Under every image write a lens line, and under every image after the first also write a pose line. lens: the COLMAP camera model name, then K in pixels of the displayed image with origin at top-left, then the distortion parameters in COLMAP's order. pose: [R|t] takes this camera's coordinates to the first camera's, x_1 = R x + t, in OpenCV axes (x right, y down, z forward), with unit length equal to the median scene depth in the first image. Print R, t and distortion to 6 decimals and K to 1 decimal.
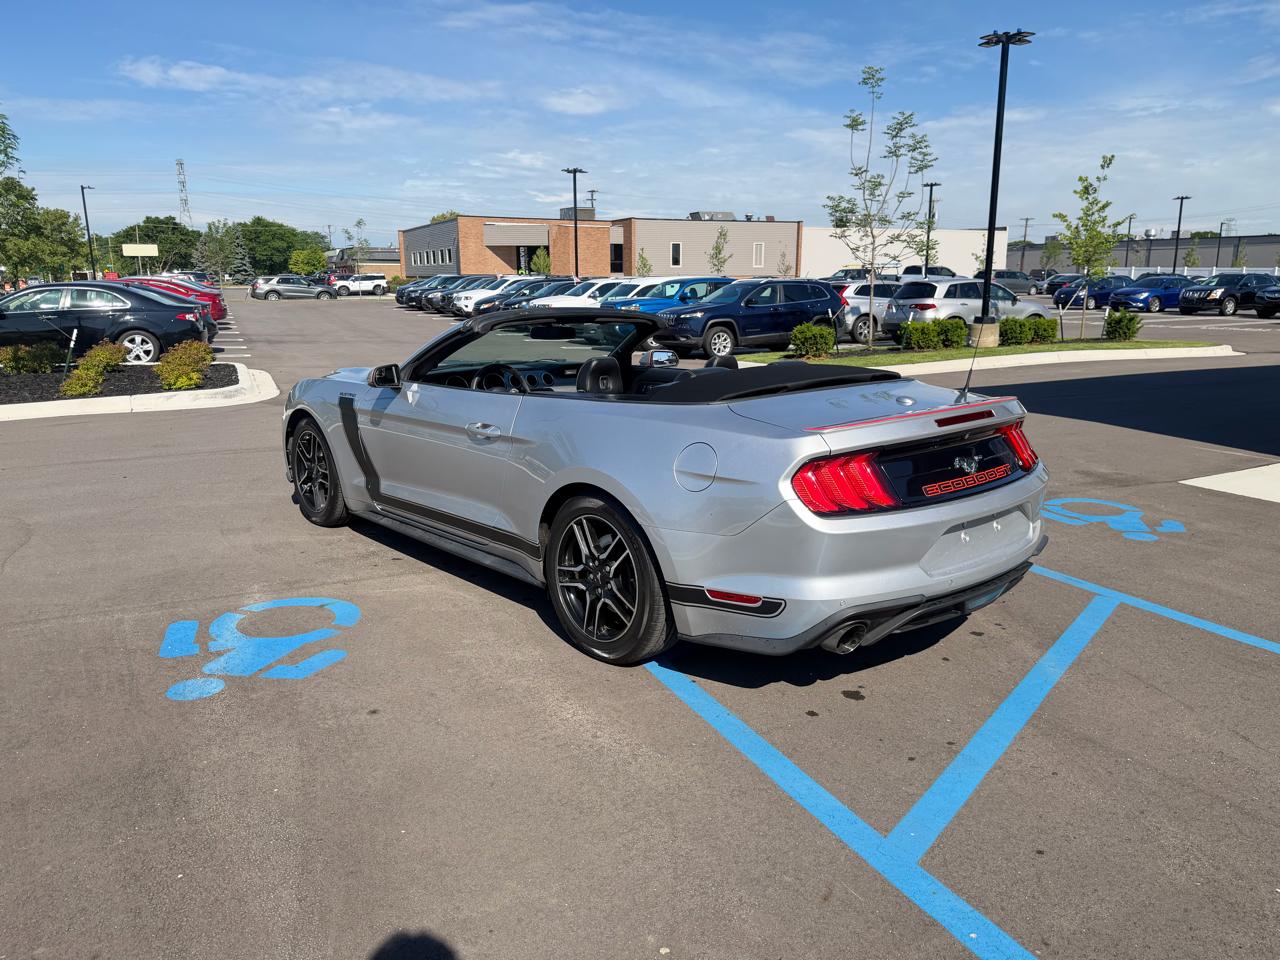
lens RADIAL K [[890.9, 0, 646.7], [0, 890.9, 491.7], [0, 0, 1]] dist [0.066120, -0.103353]
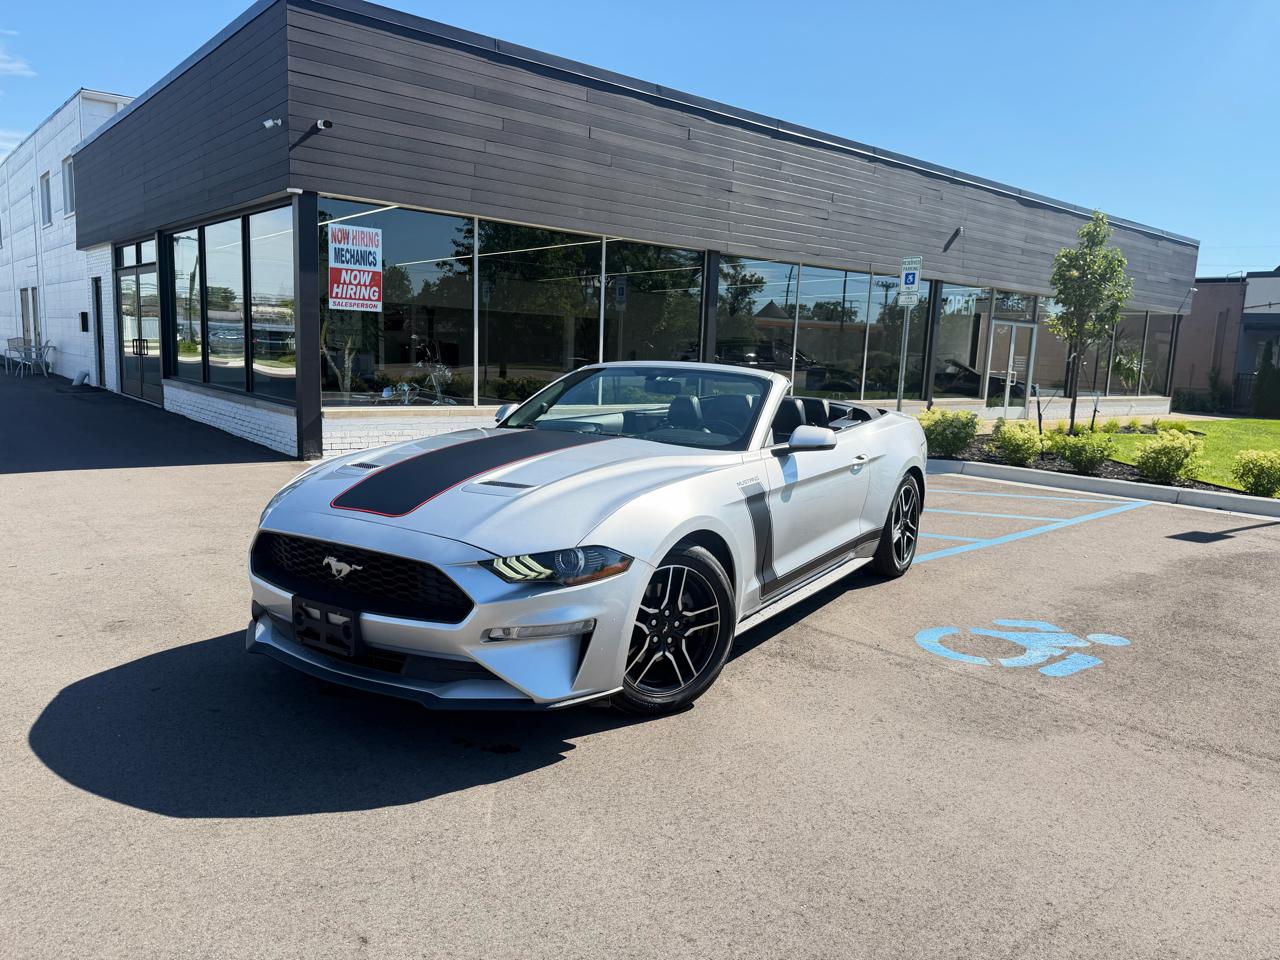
lens RADIAL K [[908.5, 0, 640.0], [0, 908.5, 480.0], [0, 0, 1]] dist [0.039803, -0.064346]
pose [[-0.265658, -0.142532, 0.953473, -0.301514], [0.183170, 0.963533, 0.195071, -0.079356], [-0.946507, 0.226470, -0.229862, 0.363966]]
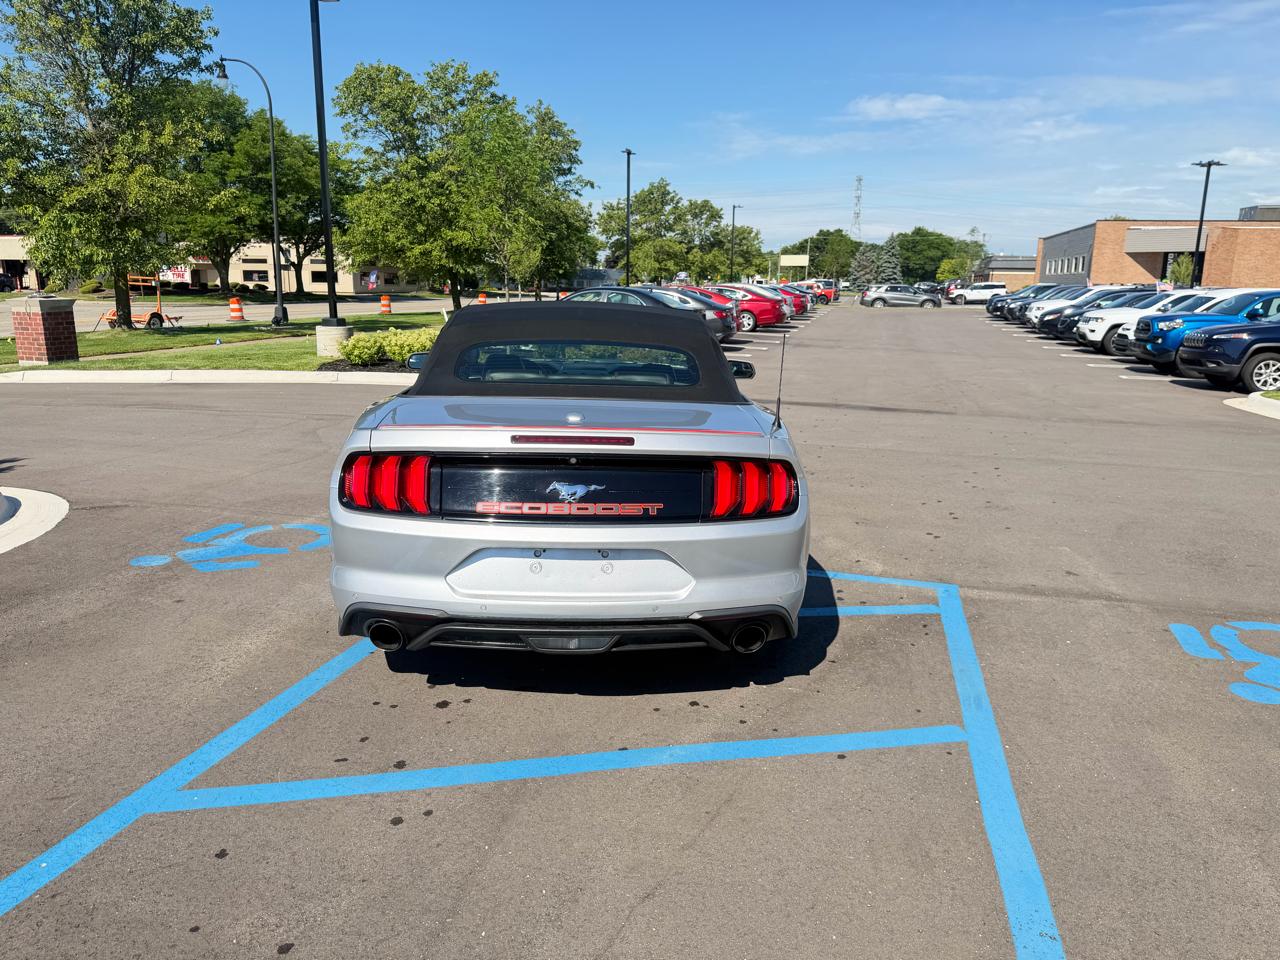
lens RADIAL K [[893.7, 0, 636.0], [0, 893.7, 493.8], [0, 0, 1]] dist [0.045249, -0.068683]
pose [[0.768863, 0.158704, -0.619405, 0.180121], [-0.163069, 0.985344, 0.050048, -0.015720], [0.618270, 0.062526, 0.783474, 0.064580]]
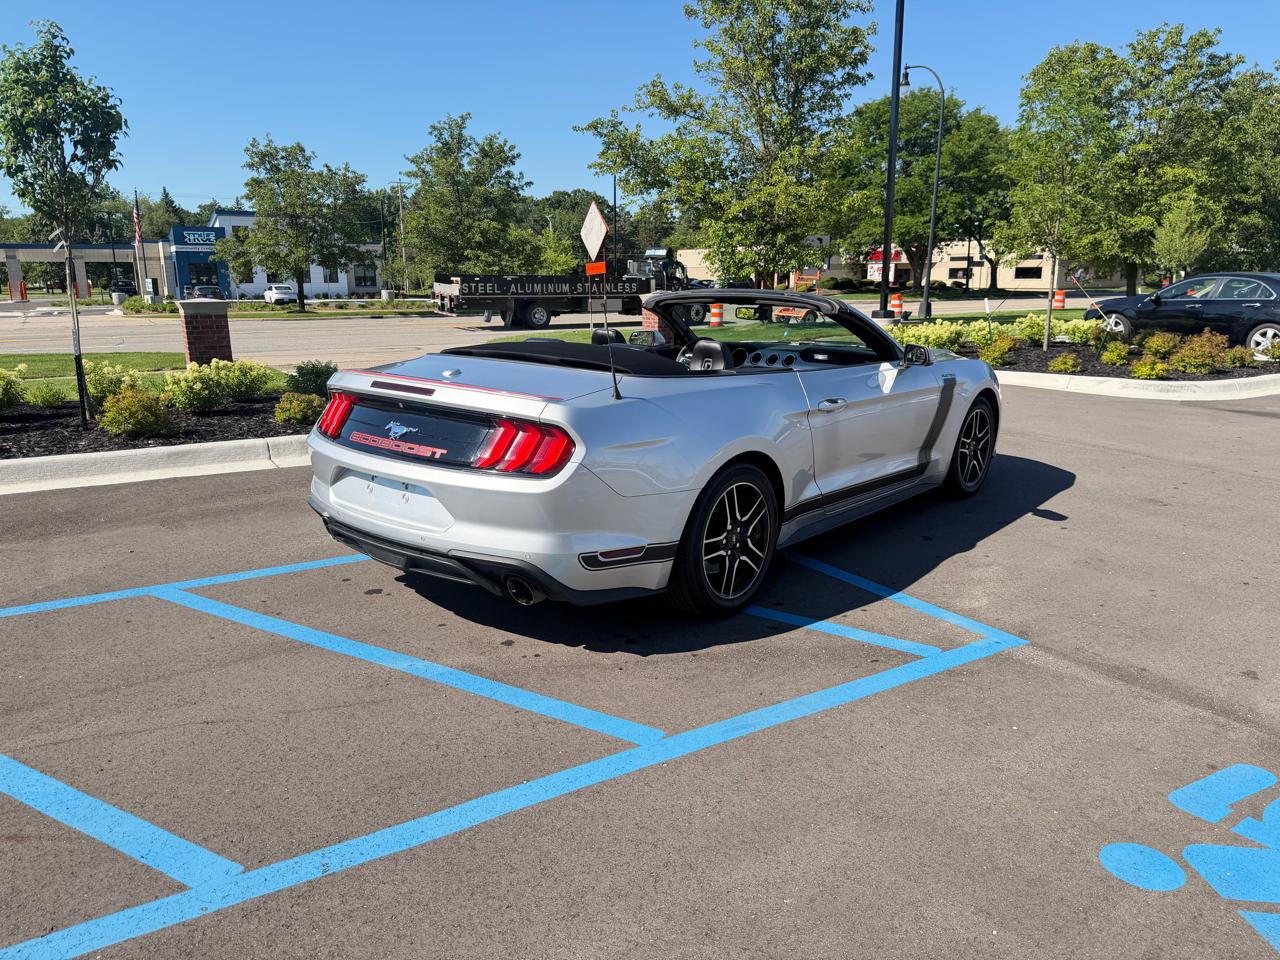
lens RADIAL K [[893.7, 0, 636.0], [0, 893.7, 493.8], [0, 0, 1]] dist [0.045249, -0.068683]
pose [[0.129456, 0.234226, -0.963524, 0.271612], [-0.225089, 0.953276, 0.201493, -0.044869], [0.965700, 0.190794, 0.176129, 0.206462]]
